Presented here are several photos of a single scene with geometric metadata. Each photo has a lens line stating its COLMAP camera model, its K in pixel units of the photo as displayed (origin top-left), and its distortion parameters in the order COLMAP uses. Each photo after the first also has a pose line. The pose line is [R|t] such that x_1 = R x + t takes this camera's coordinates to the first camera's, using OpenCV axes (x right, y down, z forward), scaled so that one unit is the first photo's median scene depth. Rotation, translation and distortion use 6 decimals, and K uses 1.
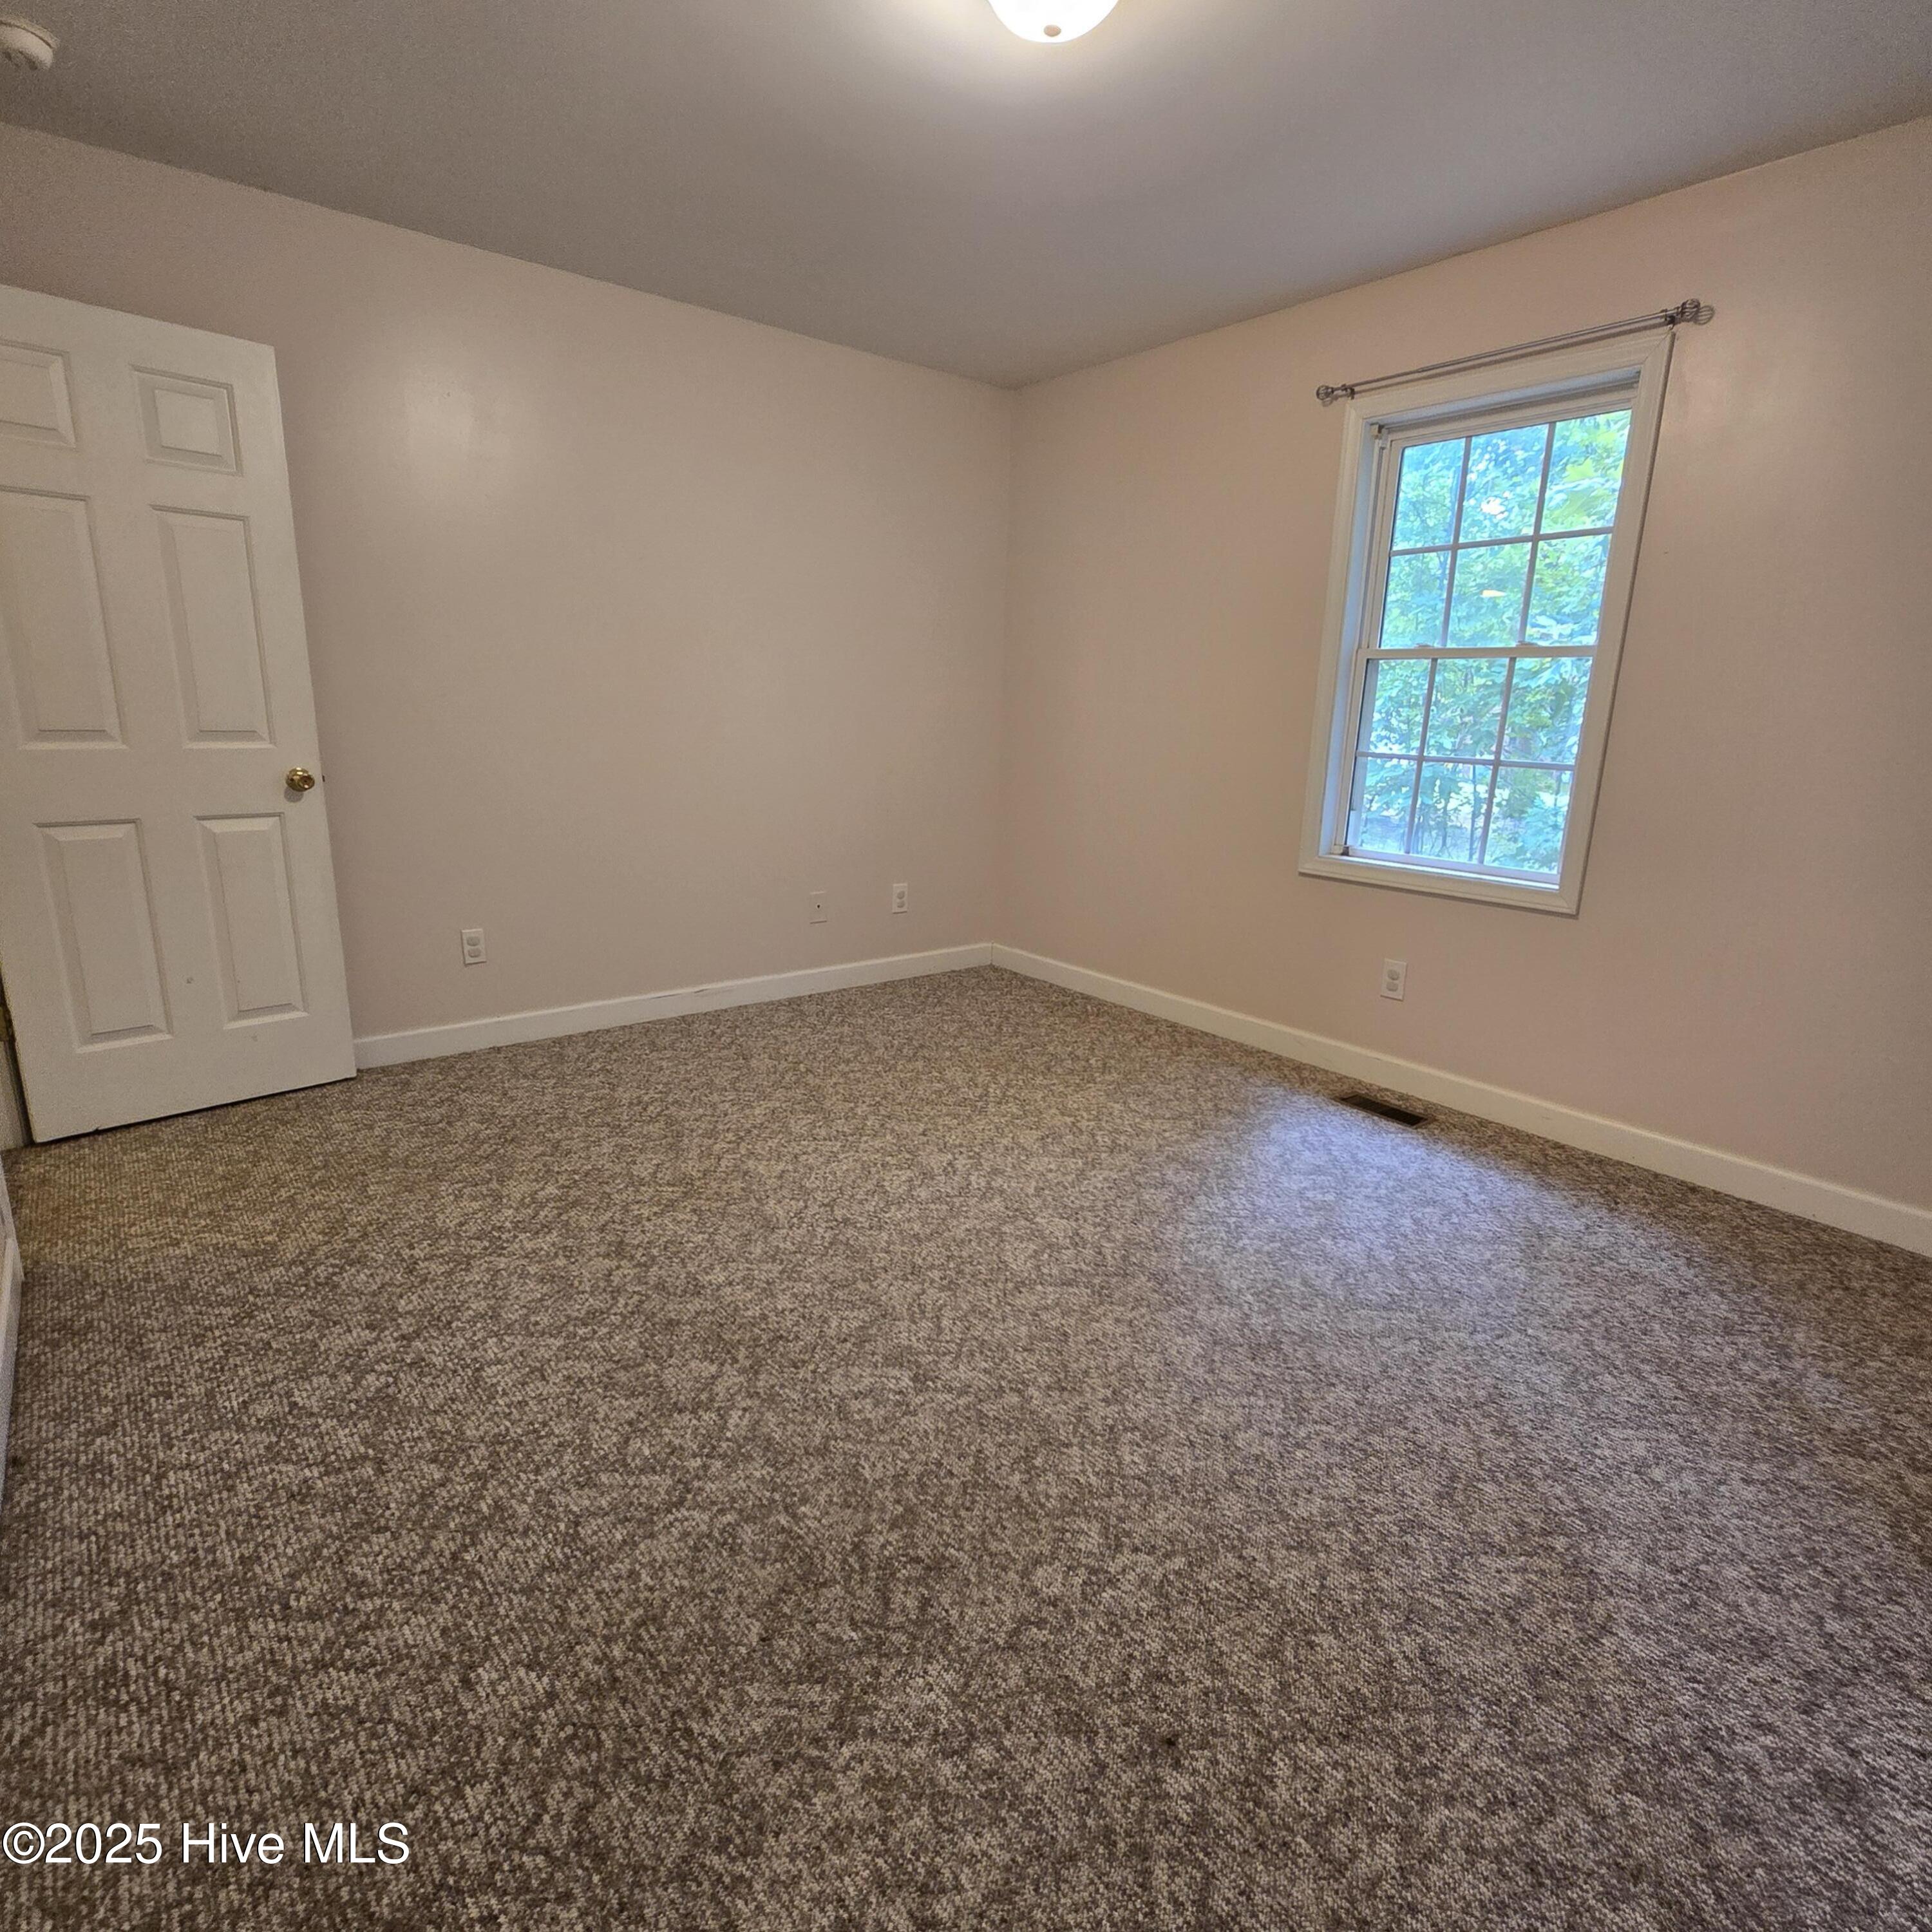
lens RADIAL K [[1052.9, 0, 973.4], [0, 1052.9, 967.3], [0, 0, 1]] dist [-0.000464, -0.001424]
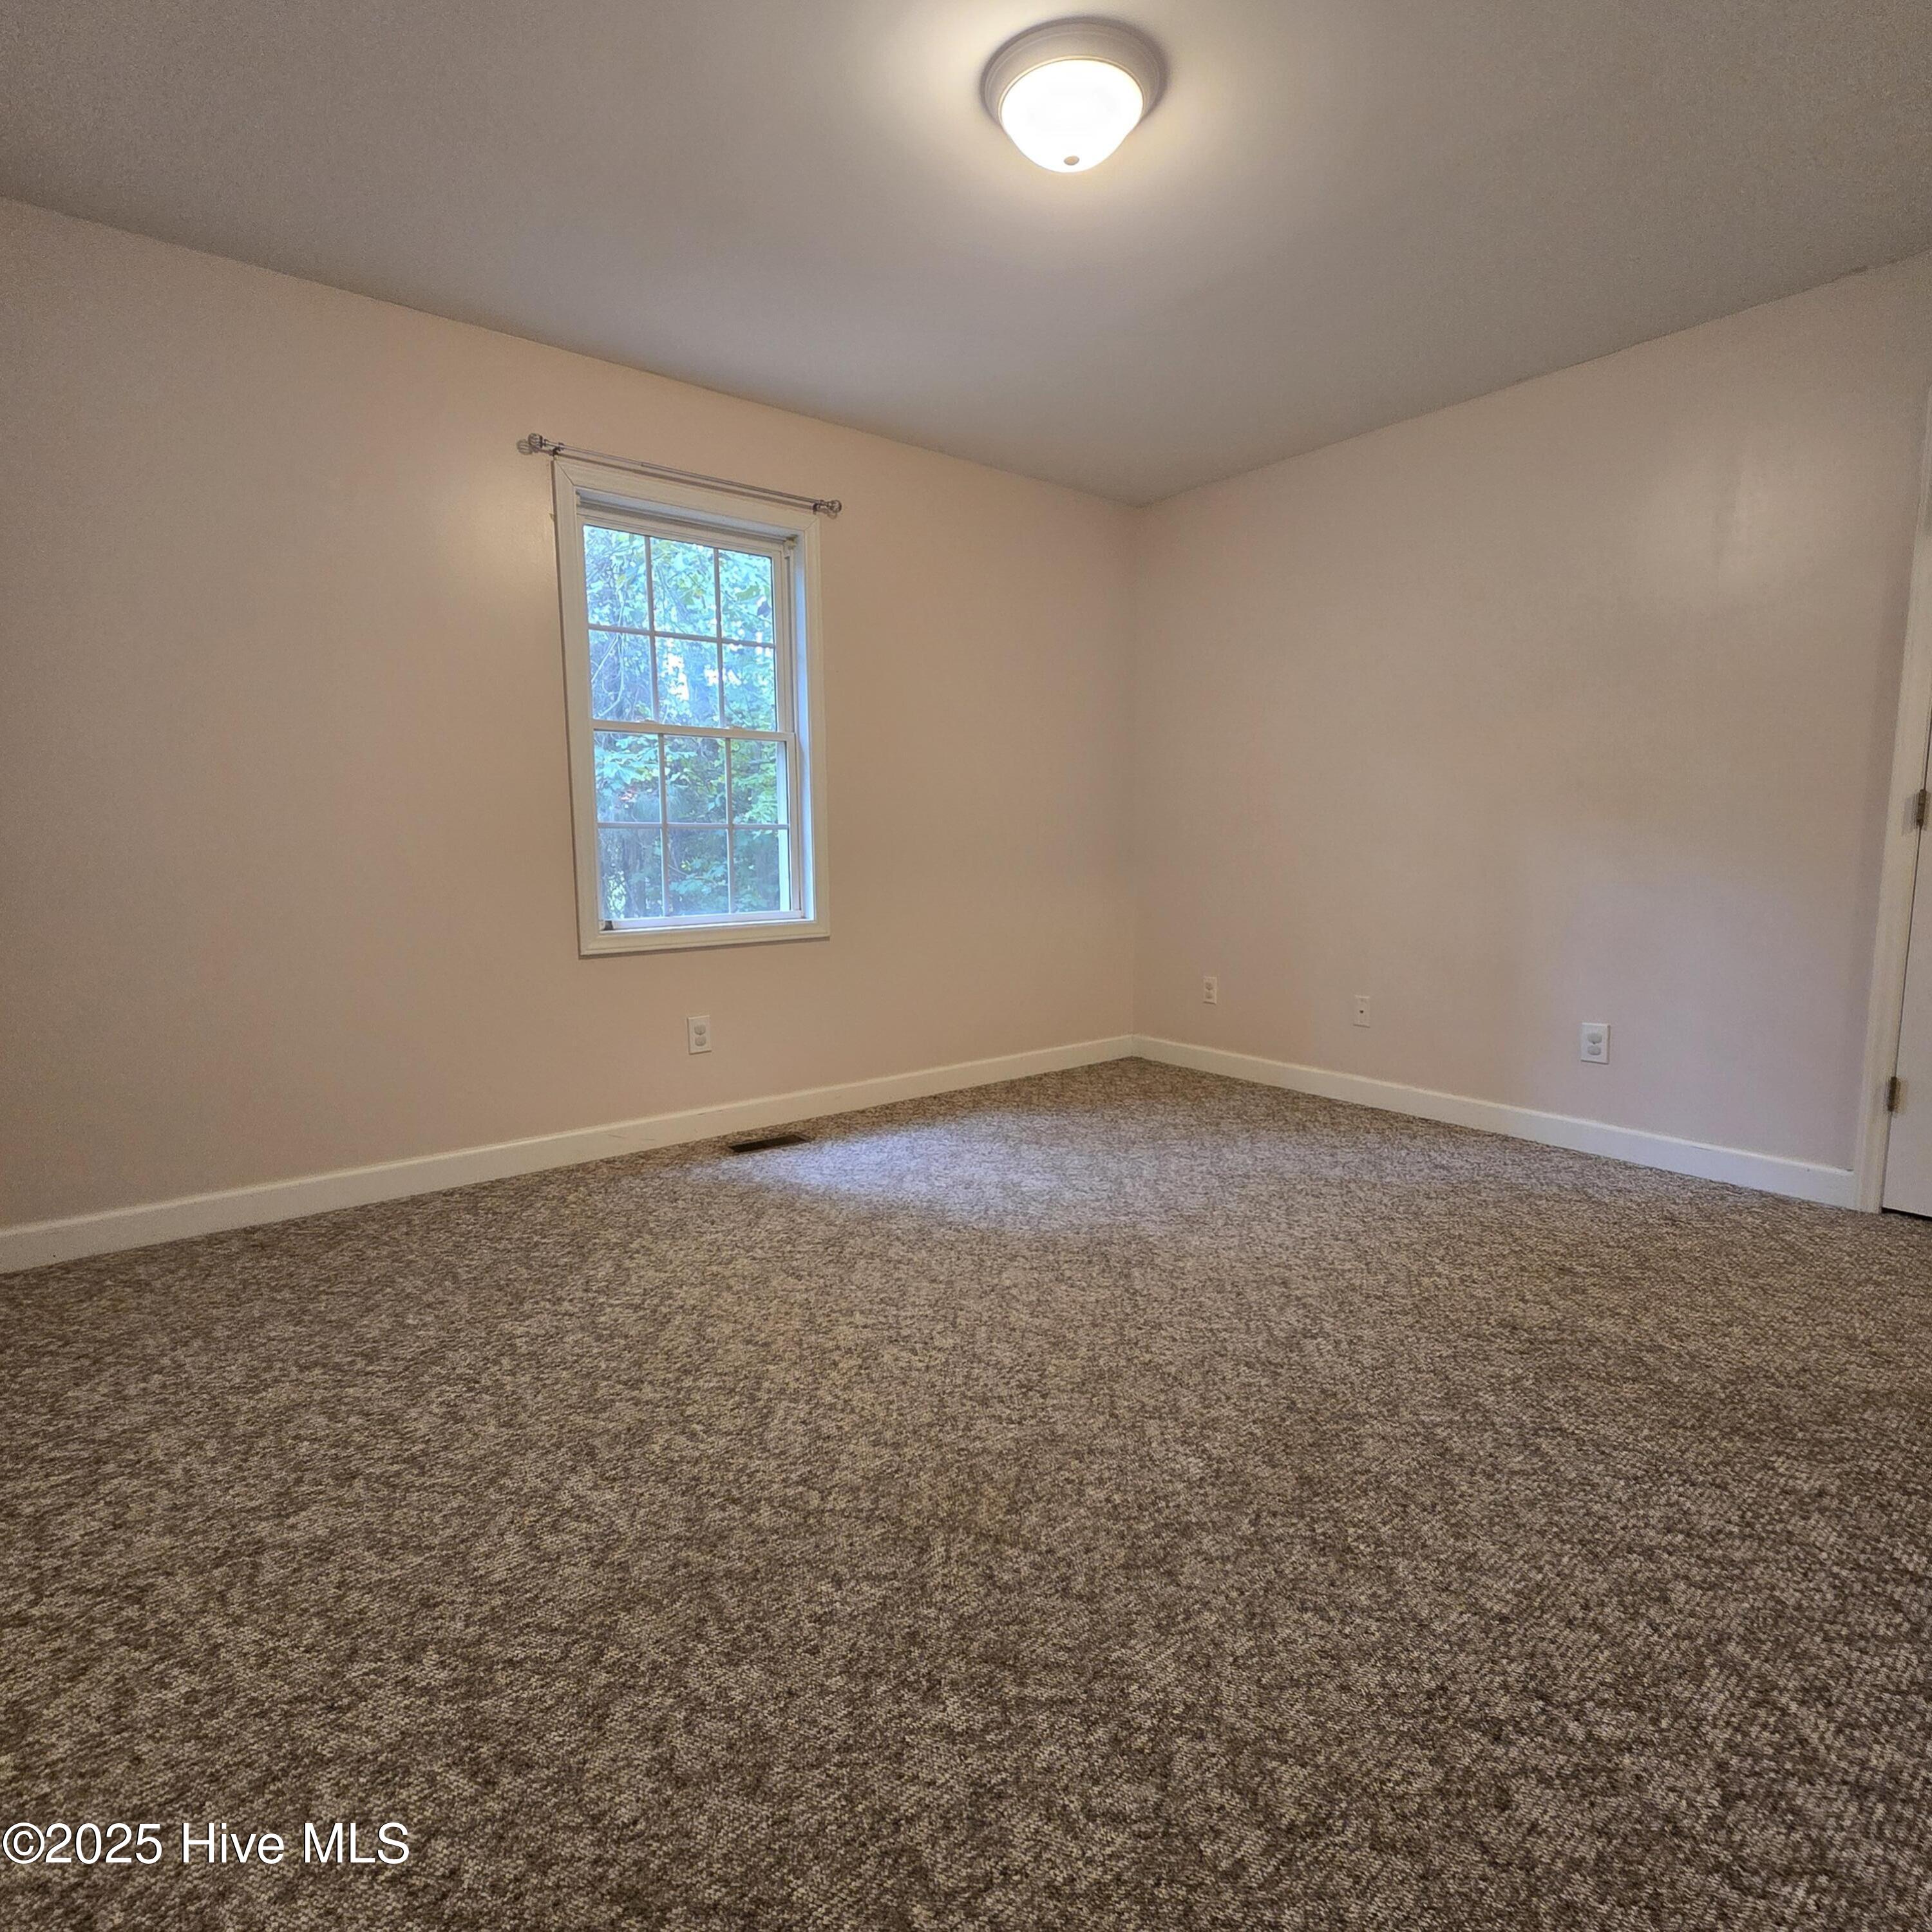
lens RADIAL K [[1052.9, 0, 973.4], [0, 1052.9, 967.3], [0, 0, 1]] dist [-0.000464, -0.001424]
pose [[0.014488, -0.149928, 0.988591, -0.858392], [0.247899, 0.958365, 0.141711, -0.183992], [-0.968678, 0.243018, 0.051052, 0.921054]]
